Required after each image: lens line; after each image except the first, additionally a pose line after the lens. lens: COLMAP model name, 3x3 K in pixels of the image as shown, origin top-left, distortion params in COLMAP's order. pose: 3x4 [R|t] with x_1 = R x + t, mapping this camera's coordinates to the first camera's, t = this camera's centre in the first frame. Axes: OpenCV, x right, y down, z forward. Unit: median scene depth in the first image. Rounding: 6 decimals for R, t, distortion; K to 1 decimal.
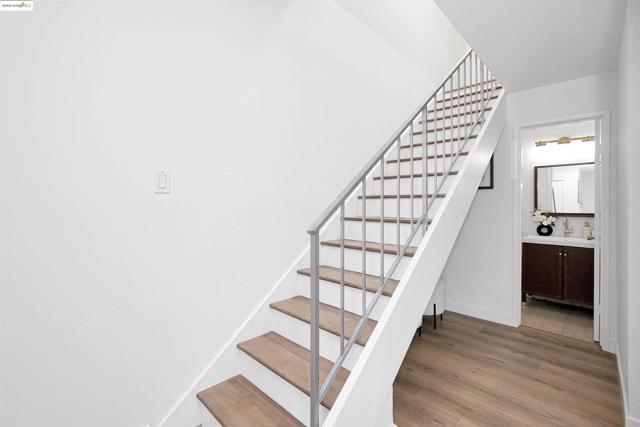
lens RADIAL K [[288.5, 0, 320.1], [0, 288.5, 208.5], [0, 0, 1]] dist [0.009683, 0.000389]
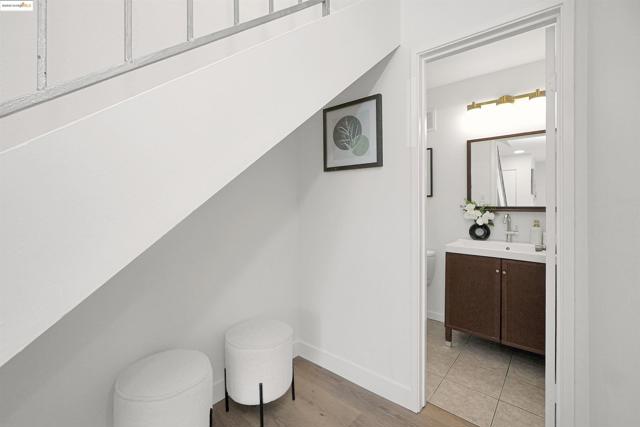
lens RADIAL K [[279.3, 0, 317.1], [0, 279.3, 208.2], [0, 0, 1]] dist [-0.001626, 0.000294]
pose [[0.998014, -0.015072, 0.061164, 0.381265], [0.014415, 0.999834, 0.011170, 0.006377], [-0.061322, -0.010266, 0.998065, 0.397820]]
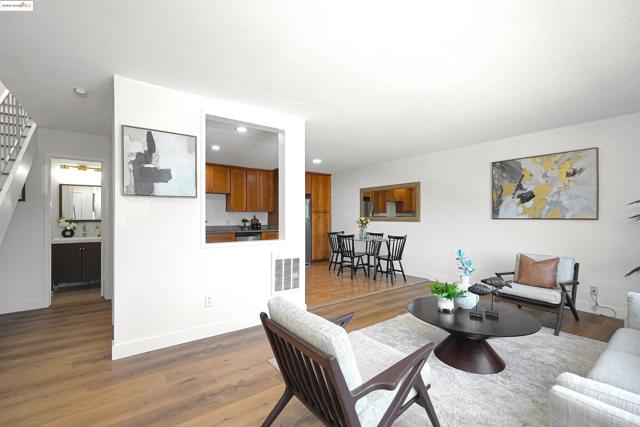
lens RADIAL K [[275.8, 0, 311.9], [0, 275.8, 216.5], [0, 0, 1]] dist [-0.001676, -0.000028]
pose [[0.176277, -0.004918, 0.984328, -0.288152], [0.001455, 0.999988, 0.004736, -0.006068], [-0.984339, 0.000597, 0.176282, -0.342282]]
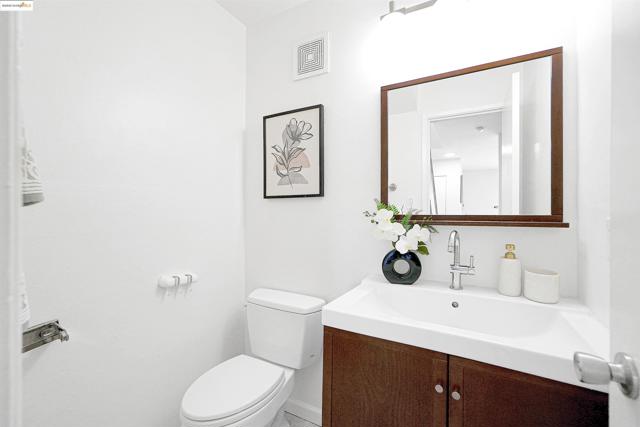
lens RADIAL K [[272.0, 0, 321.2], [0, 272.0, 216.3], [0, 0, 1]] dist [-0.001504, 0.000872]
pose [[0.964561, -0.010616, 0.263645, 0.653783], [0.007811, 0.999901, 0.011688, 0.013047], [-0.263743, -0.009214, 0.964549, 0.784574]]
